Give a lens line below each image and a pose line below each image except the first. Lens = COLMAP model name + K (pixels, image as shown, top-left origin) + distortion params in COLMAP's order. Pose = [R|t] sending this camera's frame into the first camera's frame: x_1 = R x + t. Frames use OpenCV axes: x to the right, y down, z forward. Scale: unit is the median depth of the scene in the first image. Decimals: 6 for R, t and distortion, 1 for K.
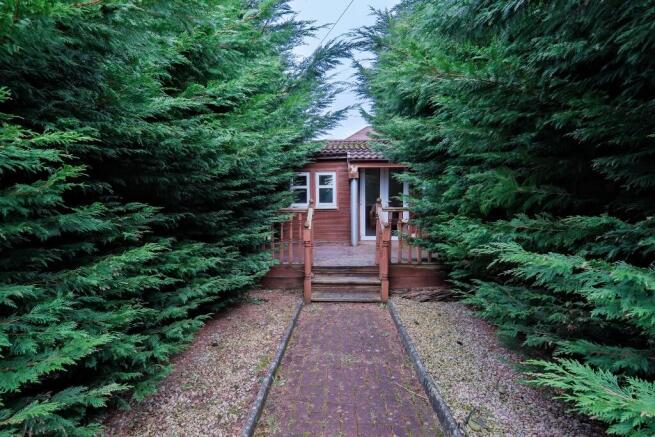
lens RADIAL K [[317.9, 0, 326.9], [0, 317.9, 217.5], [0, 0, 1]] dist [0.004734, -0.006324]
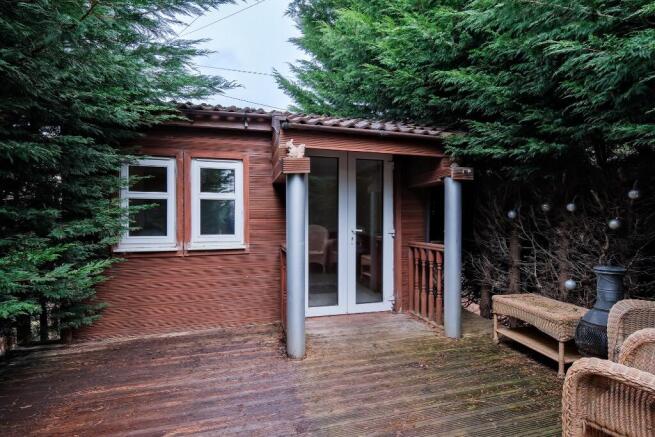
lens RADIAL K [[317.9, 0, 328.3], [0, 317.9, 219.6], [0, 0, 1]] dist [0.004734, -0.006324]
pose [[0.948313, 0.012864, 0.317074, 0.002092], [0.003238, 0.998734, -0.050204, -0.045103], [-0.317319, 0.048636, 0.947071, 0.562692]]
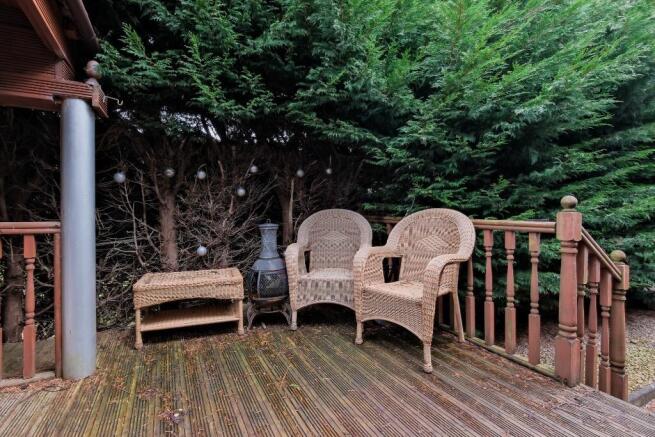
lens RADIAL K [[317.9, 0, 326.5], [0, 317.9, 215.0], [0, 0, 1]] dist [0.004734, -0.006324]
pose [[-0.504574, -0.001916, 0.863367, -0.022531], [0.048648, 0.998346, 0.030647, -0.026536], [-0.861997, 0.057465, -0.503646, 1.094189]]
